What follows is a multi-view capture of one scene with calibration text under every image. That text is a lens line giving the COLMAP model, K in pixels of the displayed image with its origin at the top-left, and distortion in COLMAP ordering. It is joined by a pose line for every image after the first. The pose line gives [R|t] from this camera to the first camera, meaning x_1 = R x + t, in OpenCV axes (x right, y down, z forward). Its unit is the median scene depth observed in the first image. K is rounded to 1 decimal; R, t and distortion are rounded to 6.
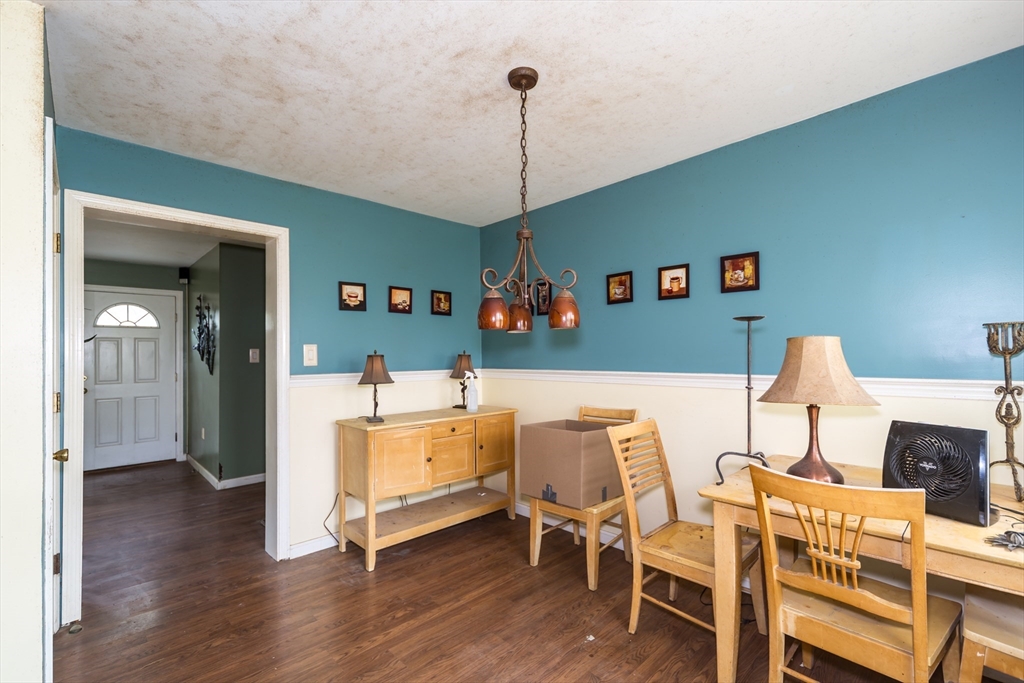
lens RADIAL K [[461.1, 0, 511.4], [0, 461.1, 348.3], [0, 0, 1]] dist [-0.000894, -0.000189]
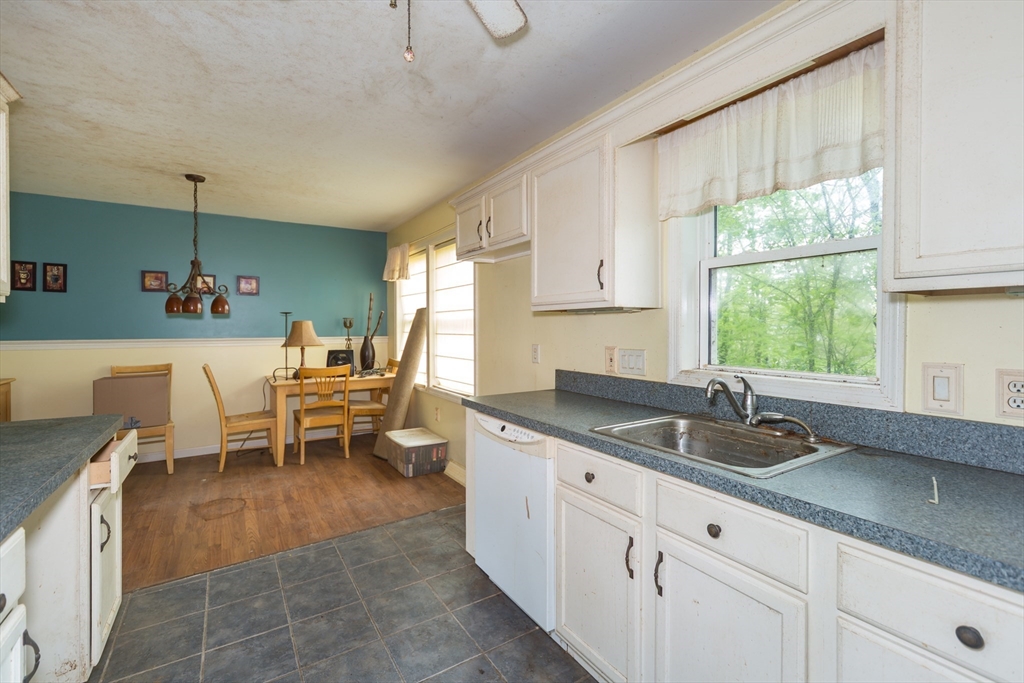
lens RADIAL K [[495.0, 0, 513.3], [0, 495.0, 333.5], [0, 0, 1]] dist [-0.002275, -0.000658]
pose [[0.227753, 0.000515, 0.973719, -1.170716], [-0.014478, 0.999891, 0.002858, 0.013990], [-0.973611, -0.014748, 0.227736, -0.515389]]
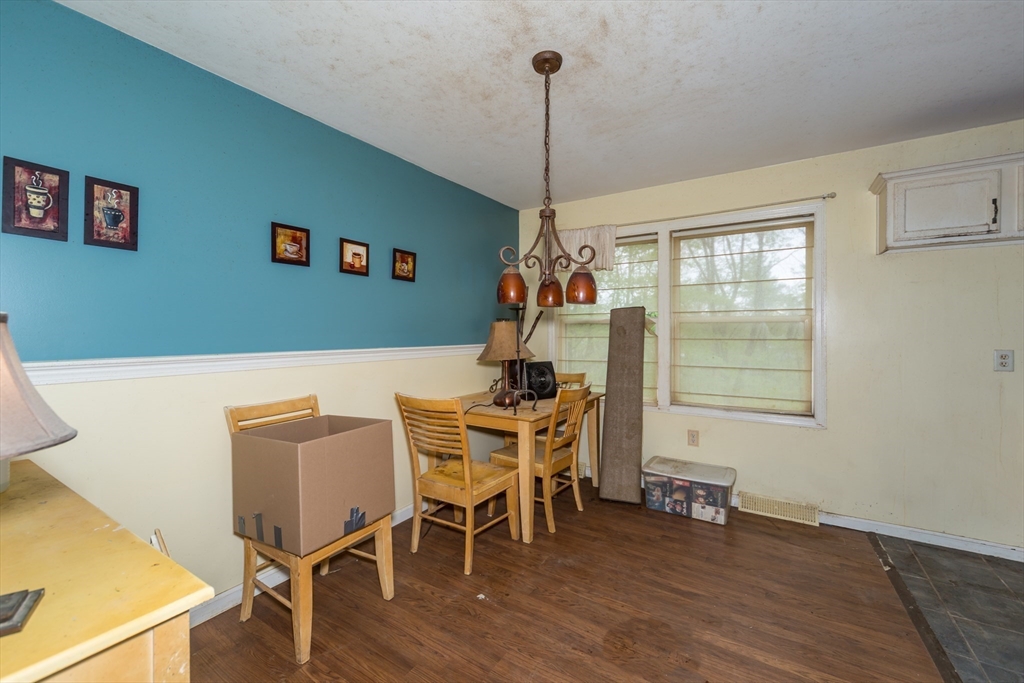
lens RADIAL K [[448.3, 0, 472.7], [0, 448.3, 332.3], [0, 0, 1]] dist [0.000233, -0.000150]
pose [[-0.227245, 0.012987, 0.973751, -0.661136], [-0.009287, 0.999837, -0.015502, 0.030653], [-0.973793, -0.012566, -0.227087, 1.000364]]
